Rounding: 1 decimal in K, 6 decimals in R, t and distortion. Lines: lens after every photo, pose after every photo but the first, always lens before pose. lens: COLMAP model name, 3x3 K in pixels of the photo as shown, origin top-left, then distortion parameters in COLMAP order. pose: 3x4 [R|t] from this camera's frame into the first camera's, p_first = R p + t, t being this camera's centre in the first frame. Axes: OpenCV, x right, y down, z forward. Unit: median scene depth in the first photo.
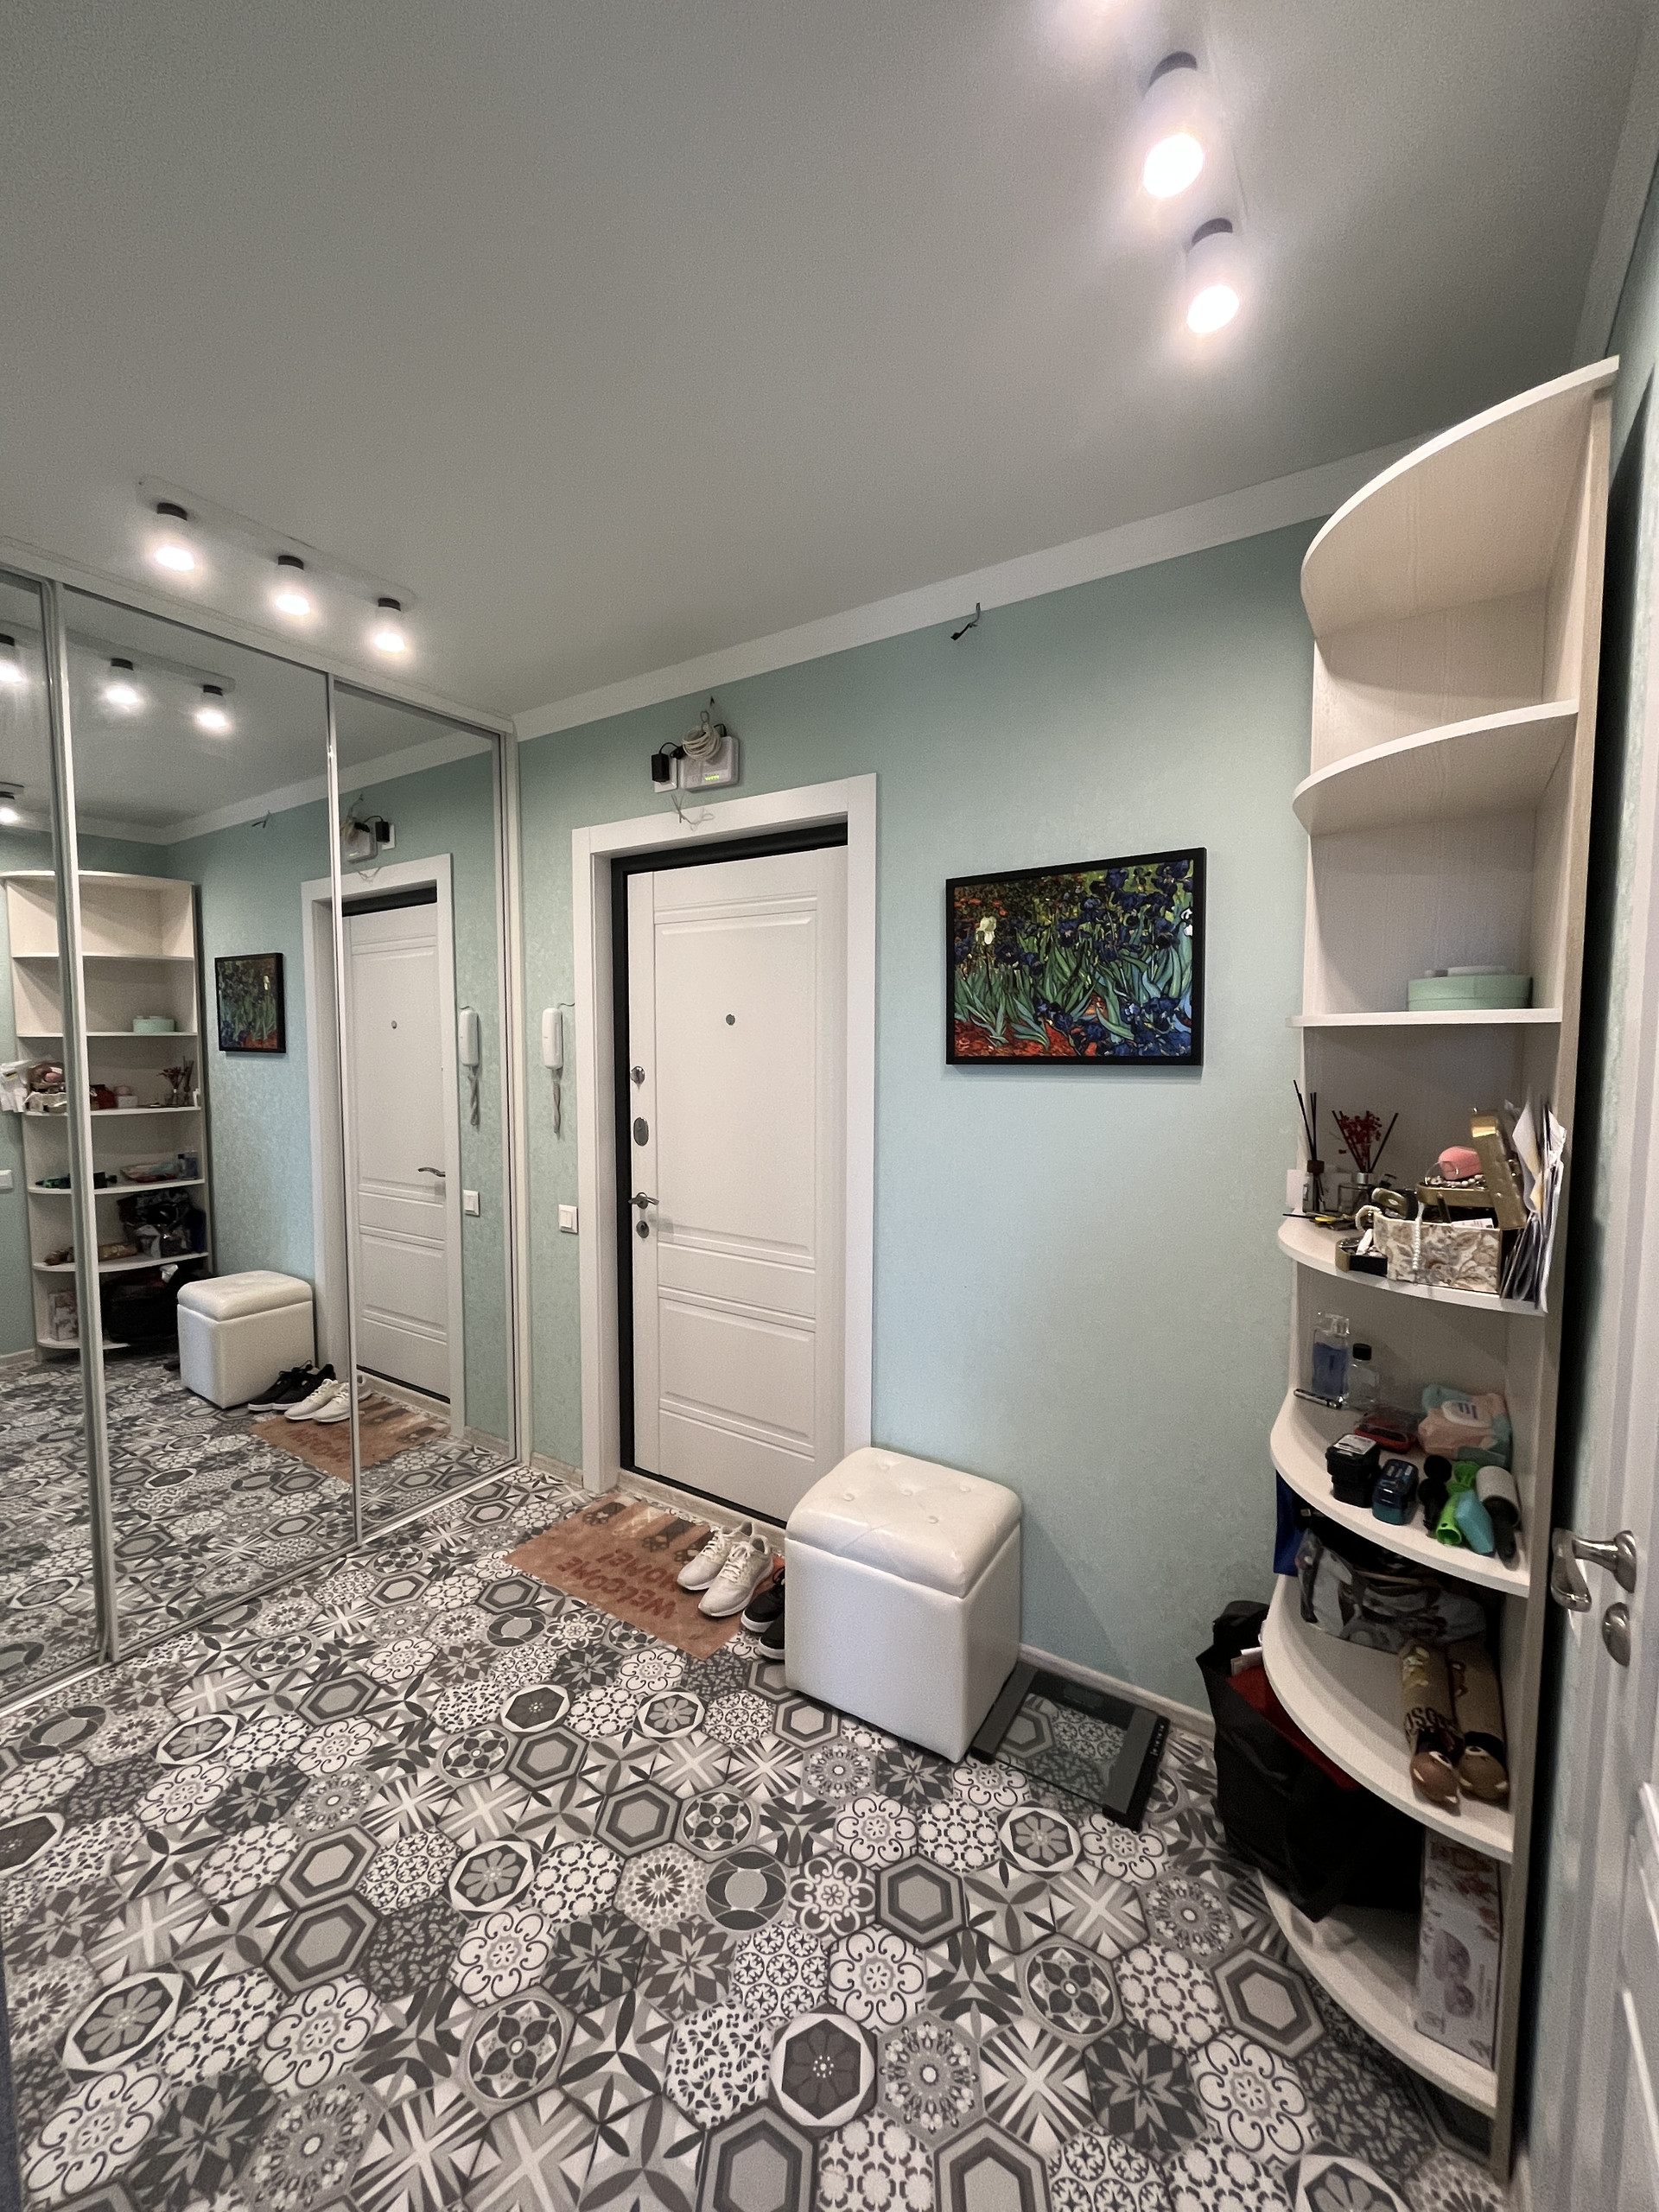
lens RADIAL K [[895.3, 0, 824.0], [0, 895.3, 1106.4], [0, 0, 1]] dist [-0.003081, 0.001426]
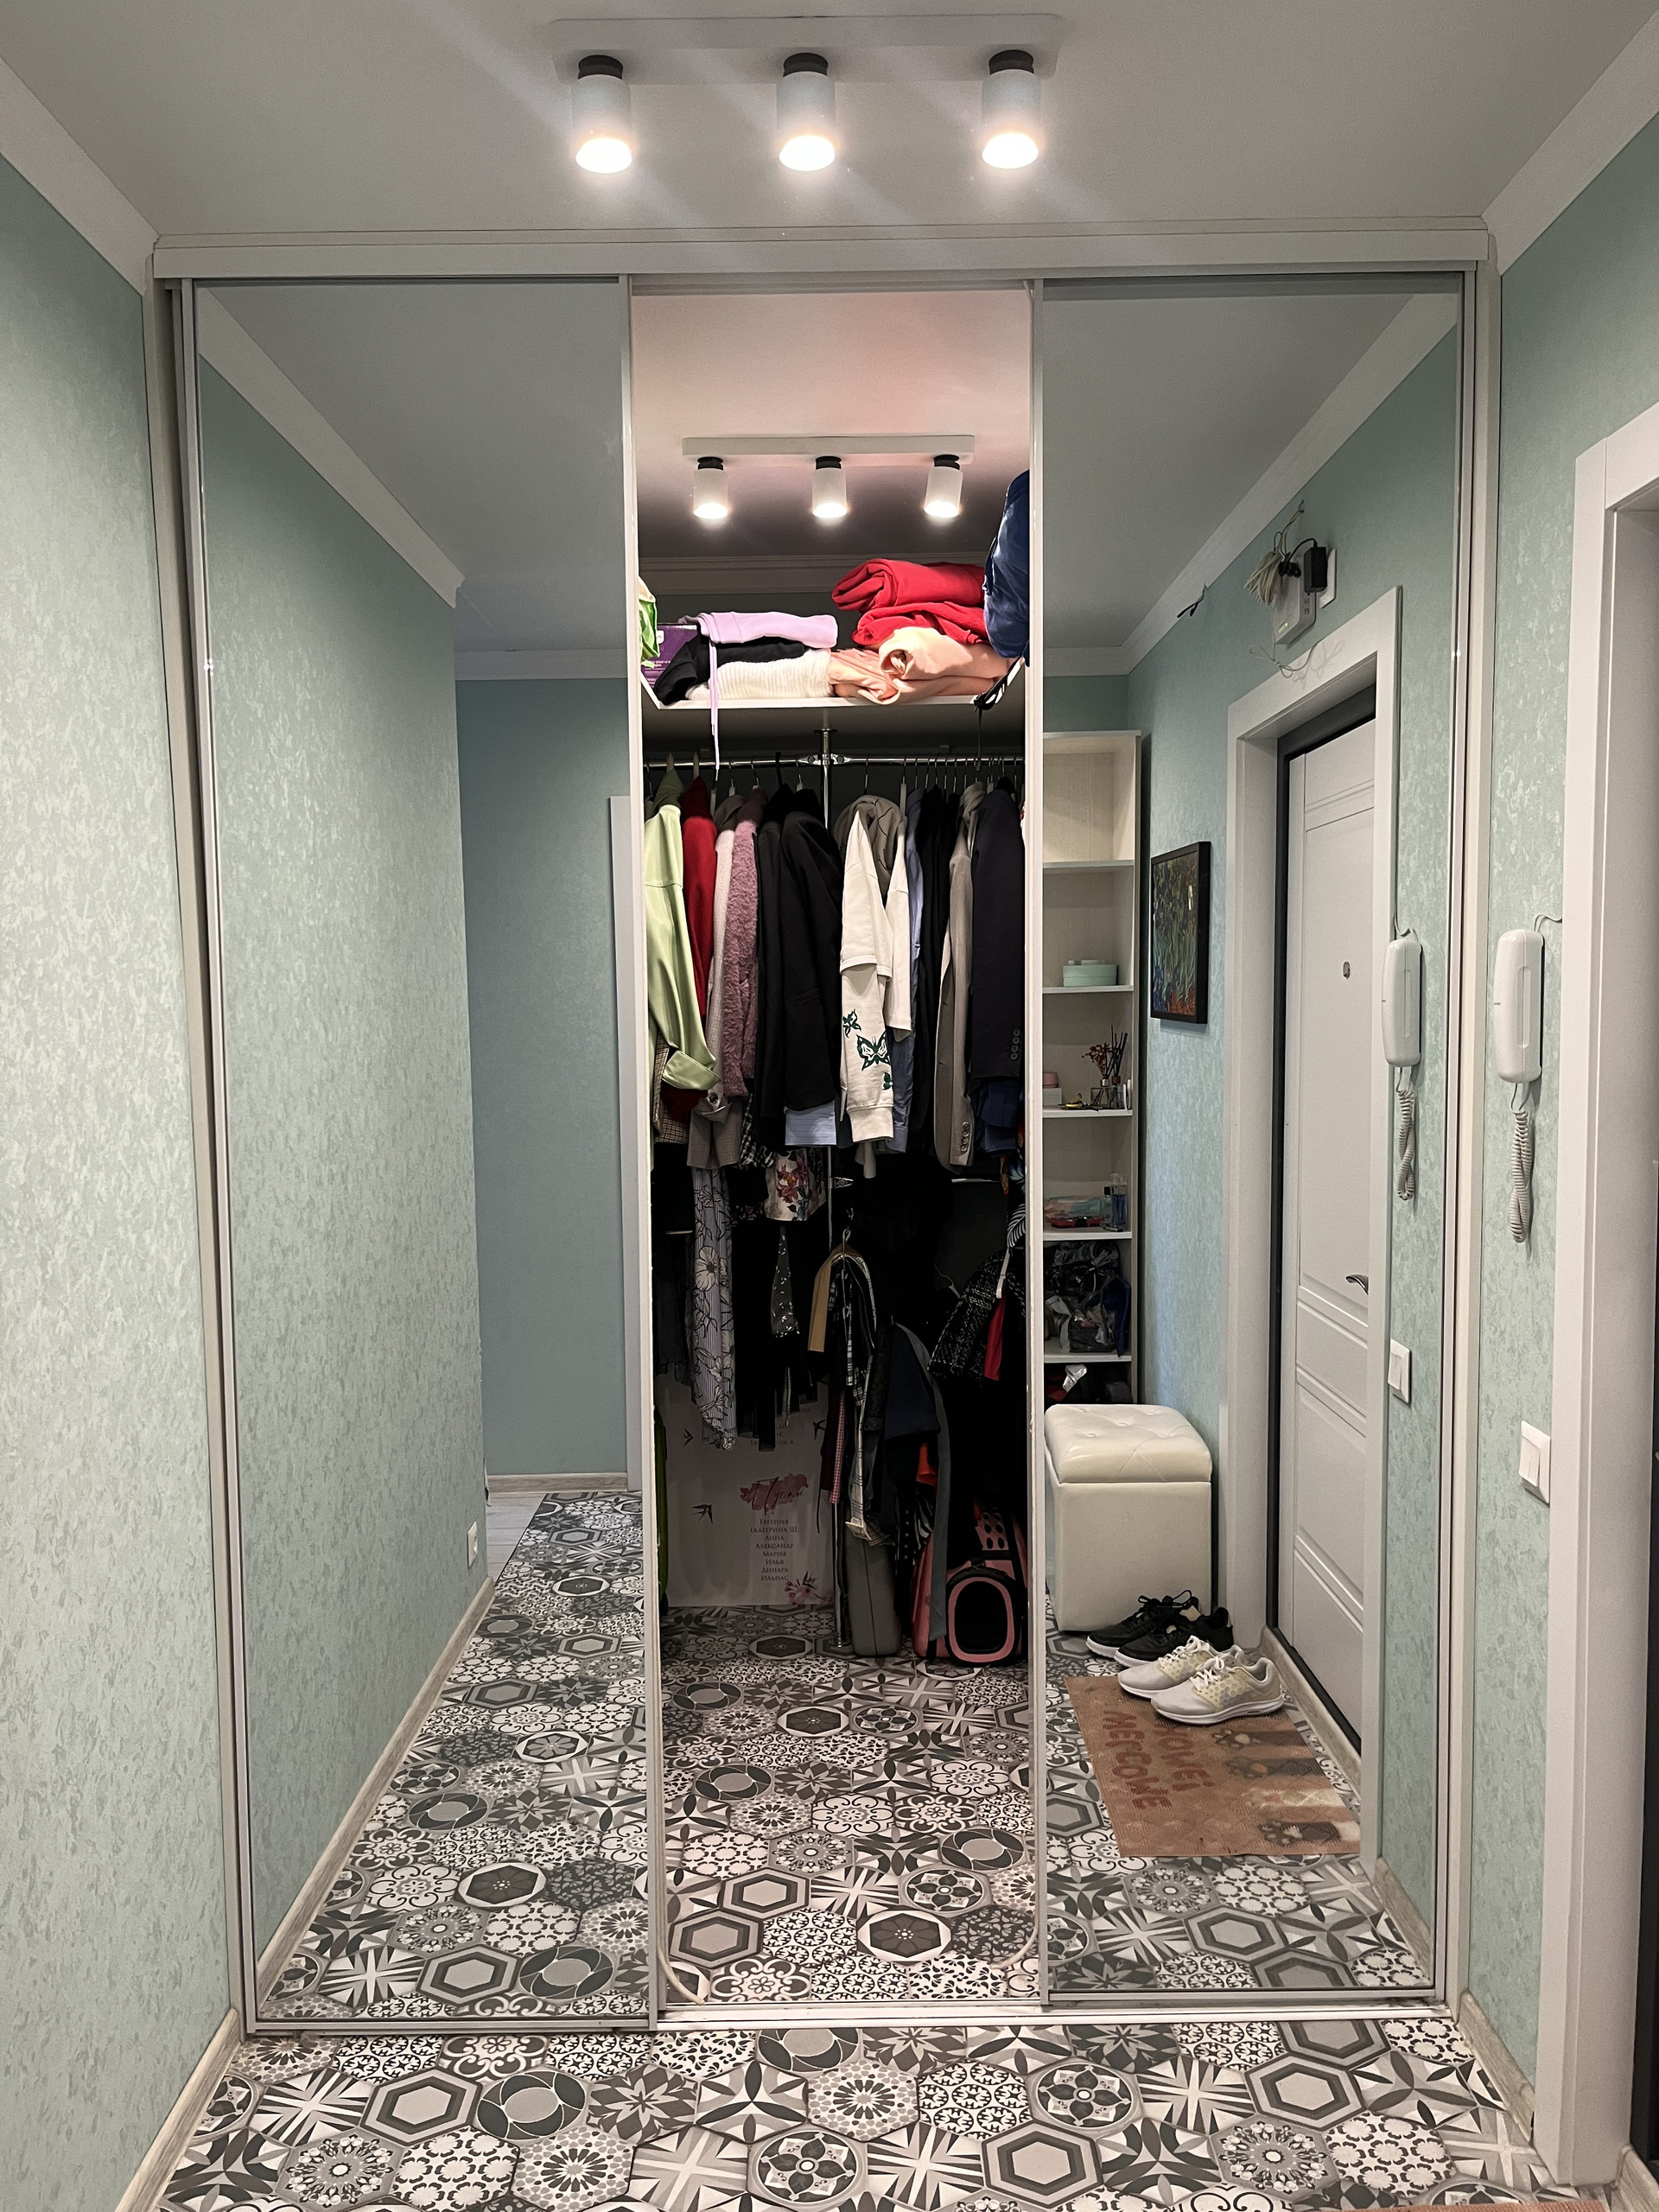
lens RADIAL K [[1672.1, 0, 819.2], [0, 1672.1, 1117.5], [0, 0, 1]] dist [0.029048, -0.062795]
pose [[0.549704, 0.053107, -0.833670, 0.211140], [-0.044868, 0.998414, 0.034017, -0.052639], [0.834154, 0.018706, 0.551215, 0.468607]]
